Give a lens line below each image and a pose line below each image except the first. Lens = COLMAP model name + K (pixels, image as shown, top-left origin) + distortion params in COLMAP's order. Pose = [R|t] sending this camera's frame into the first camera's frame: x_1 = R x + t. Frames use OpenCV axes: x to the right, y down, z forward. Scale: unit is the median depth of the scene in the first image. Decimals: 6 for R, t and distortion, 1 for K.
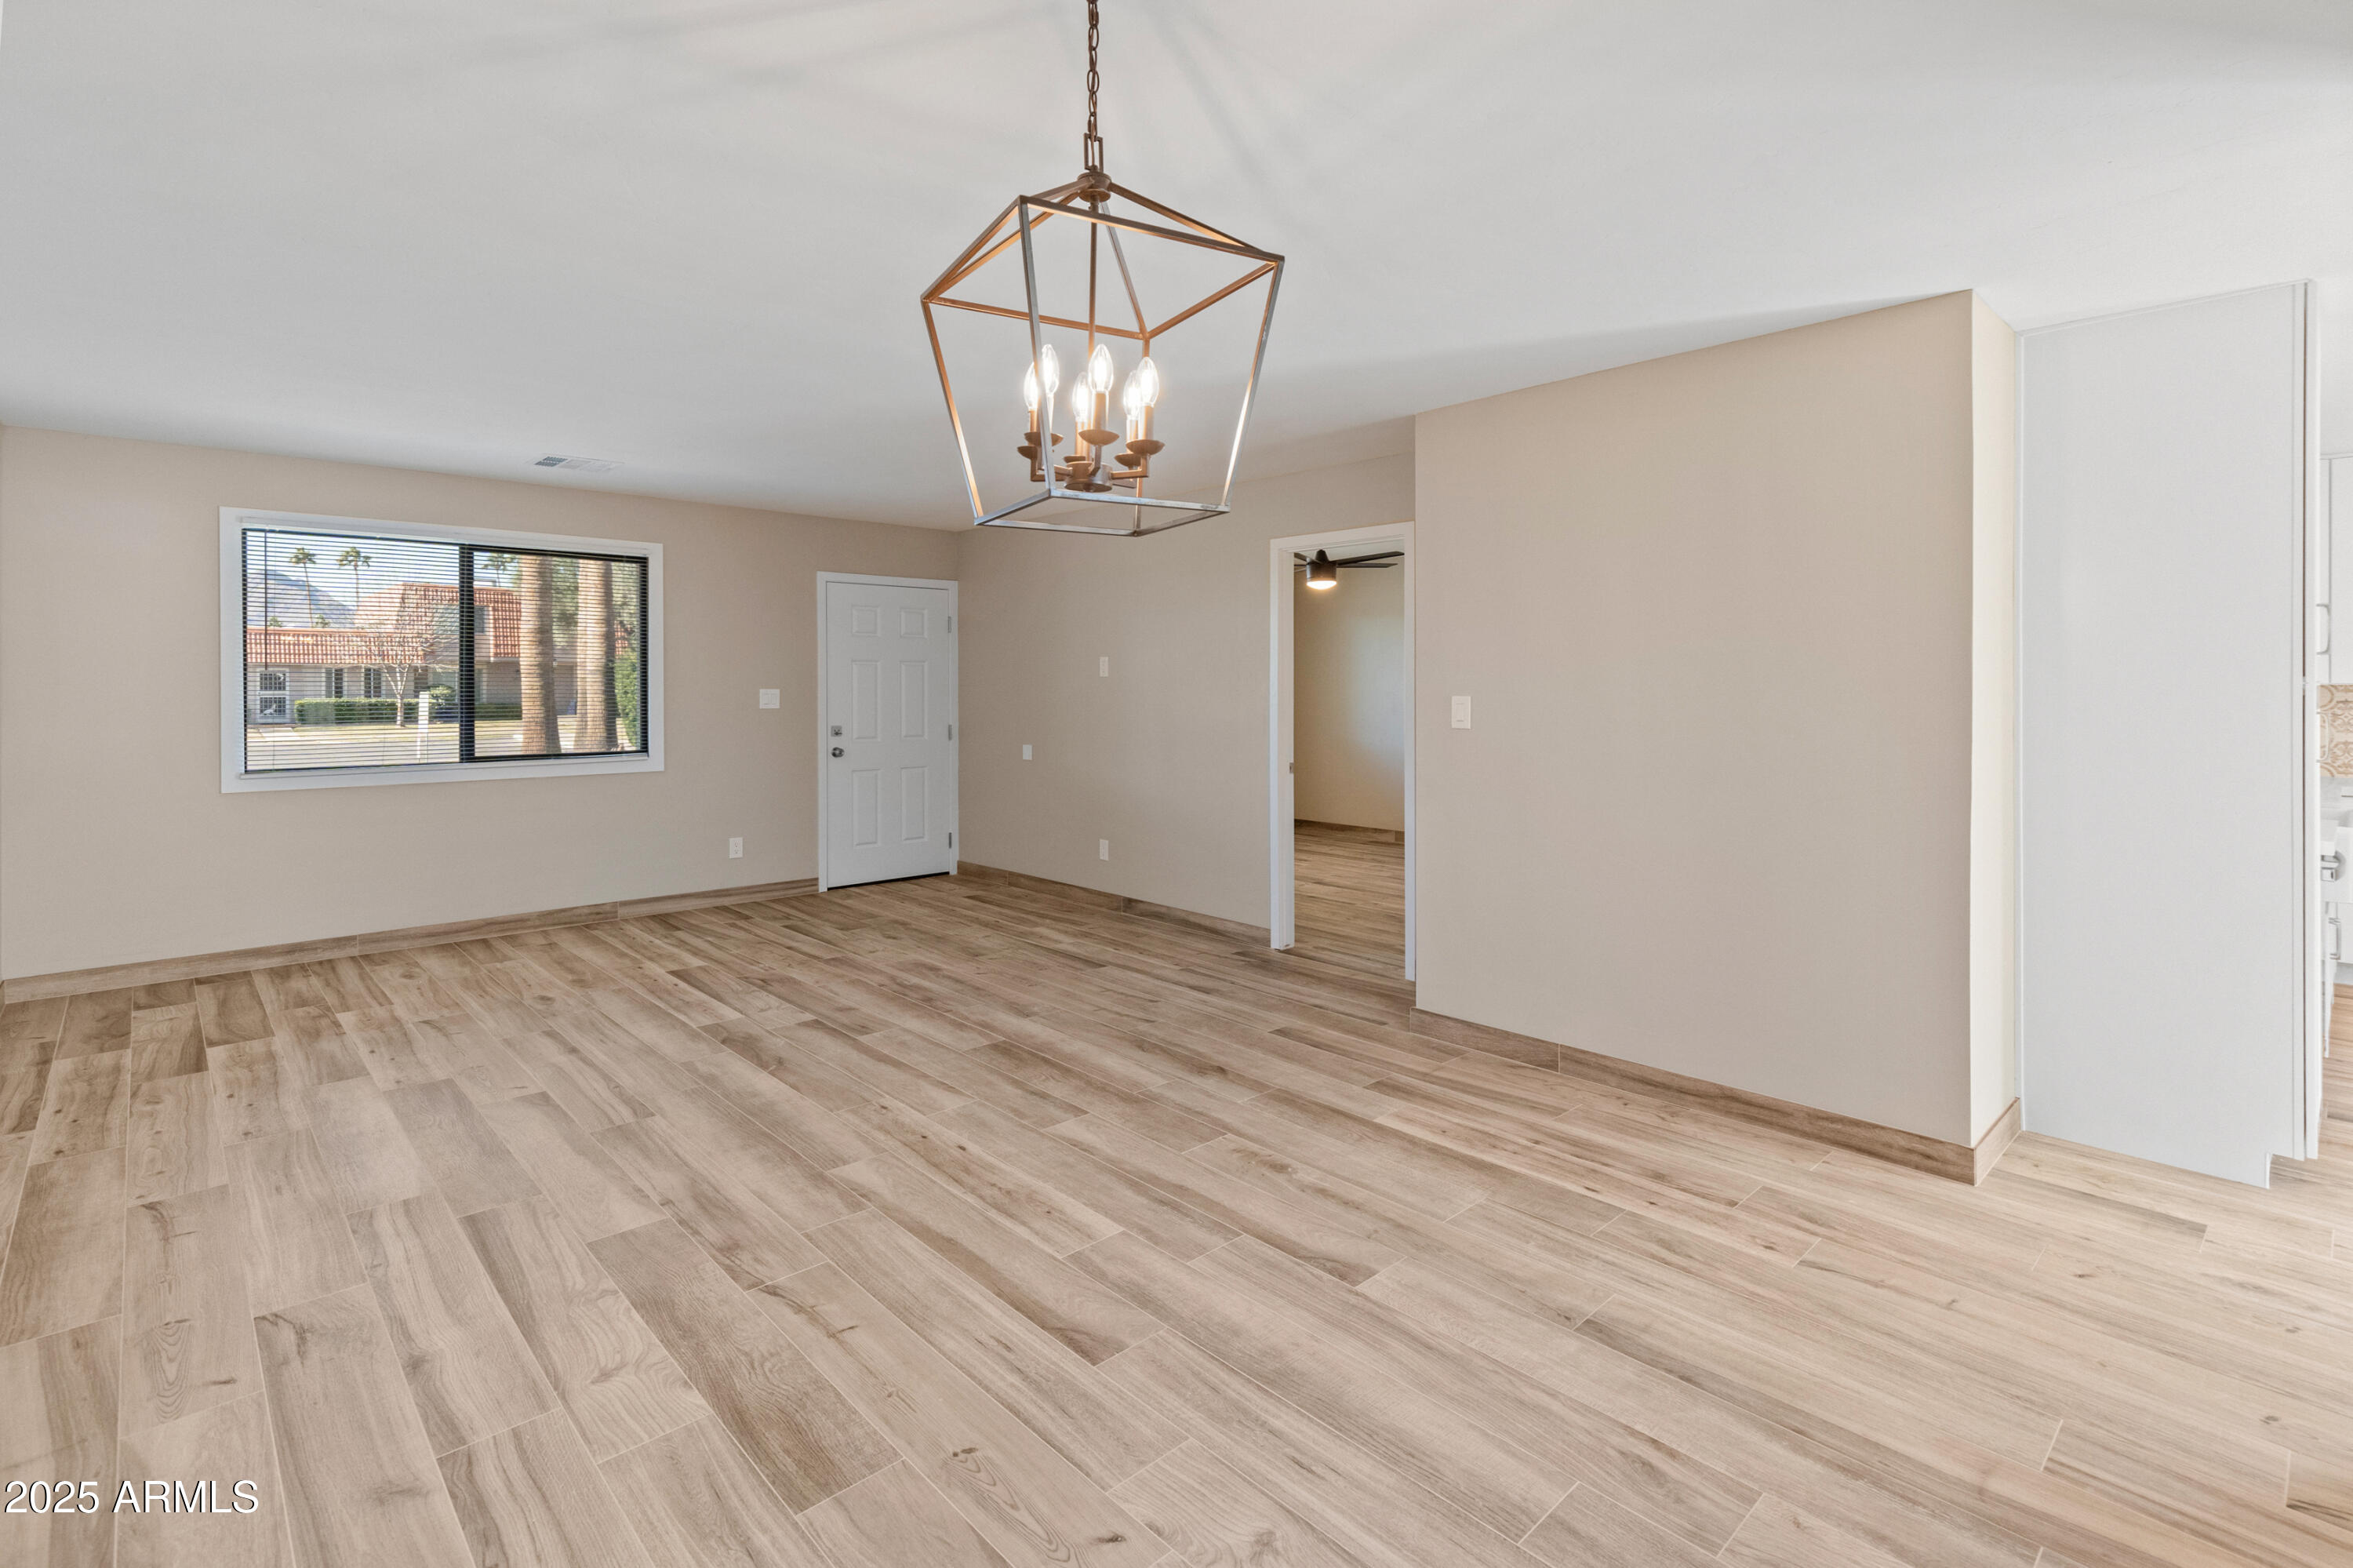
lens RADIAL K [[1107.6, 0, 1200.2], [0, 1107.6, 786.5], [0, 0, 1]] dist [0.008858, -0.001876]
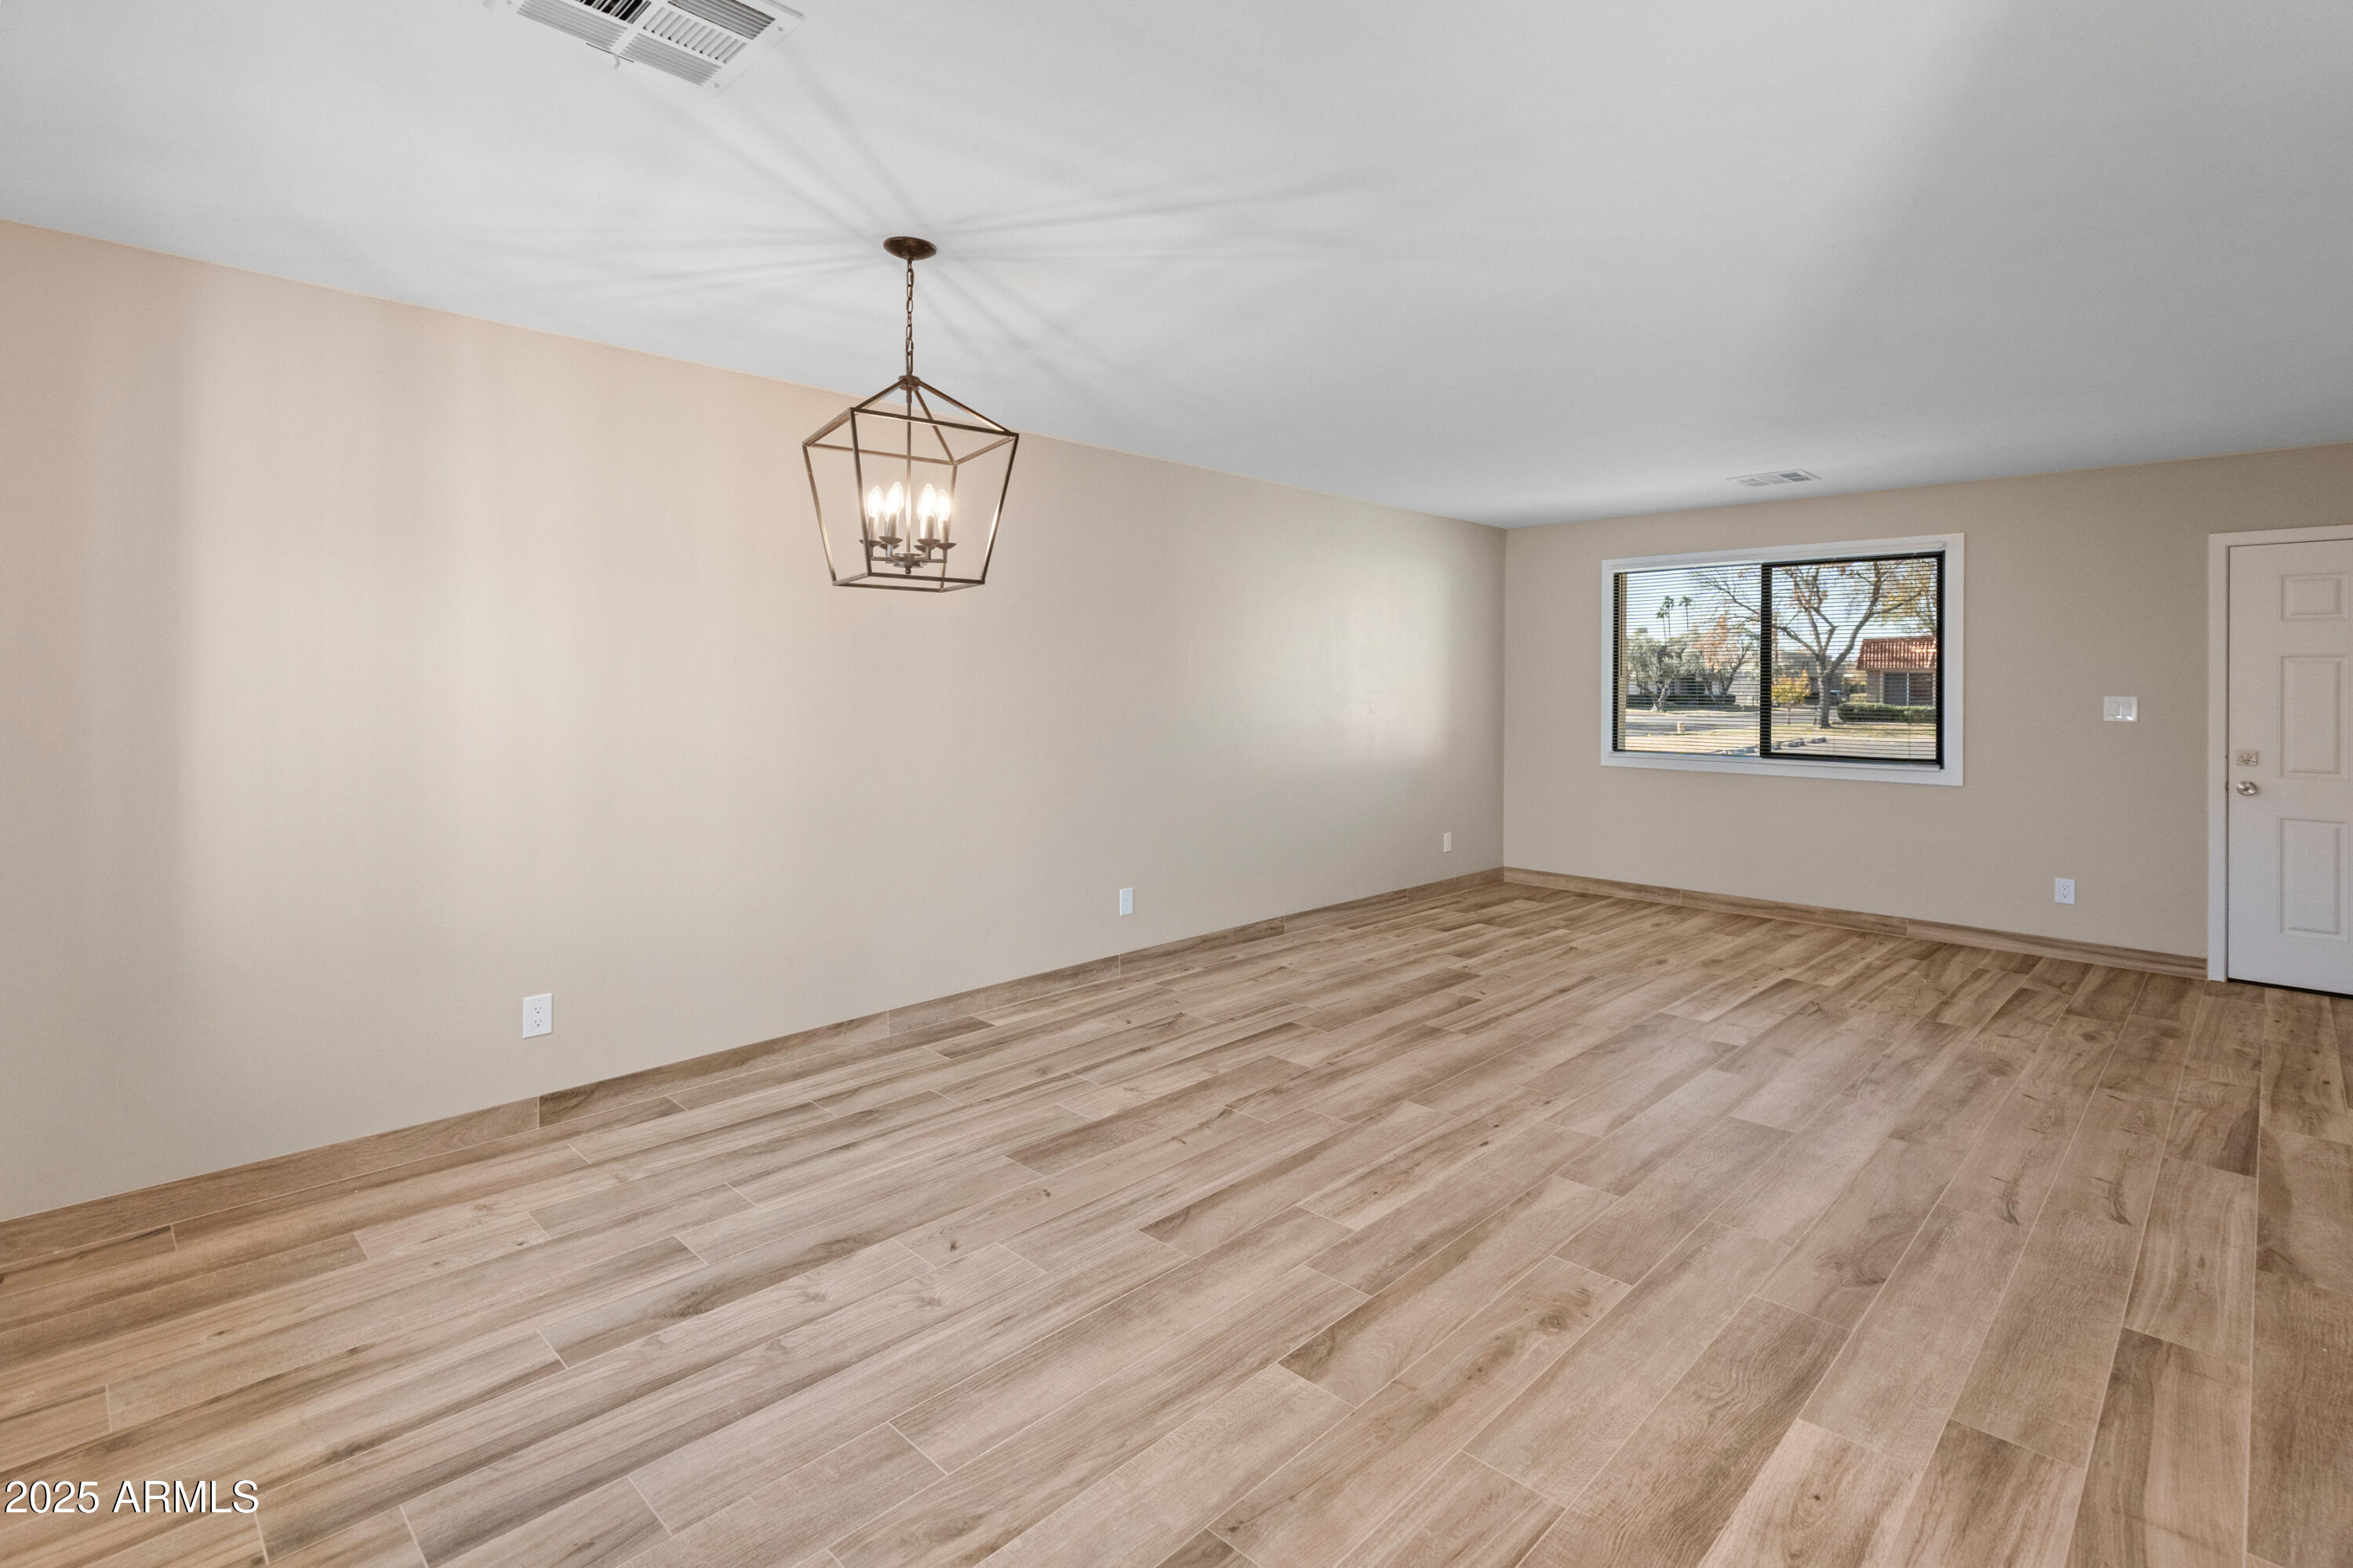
lens RADIAL K [[1107.6, 0, 1173.6], [0, 1107.6, 776.0], [0, 0, 1]] dist [0.008858, -0.001876]
pose [[0.035115, 0.086698, -0.995616, 0.854105], [-0.100570, 0.991479, 0.082791, -0.071017], [0.994310, 0.097222, 0.043535, 0.722998]]
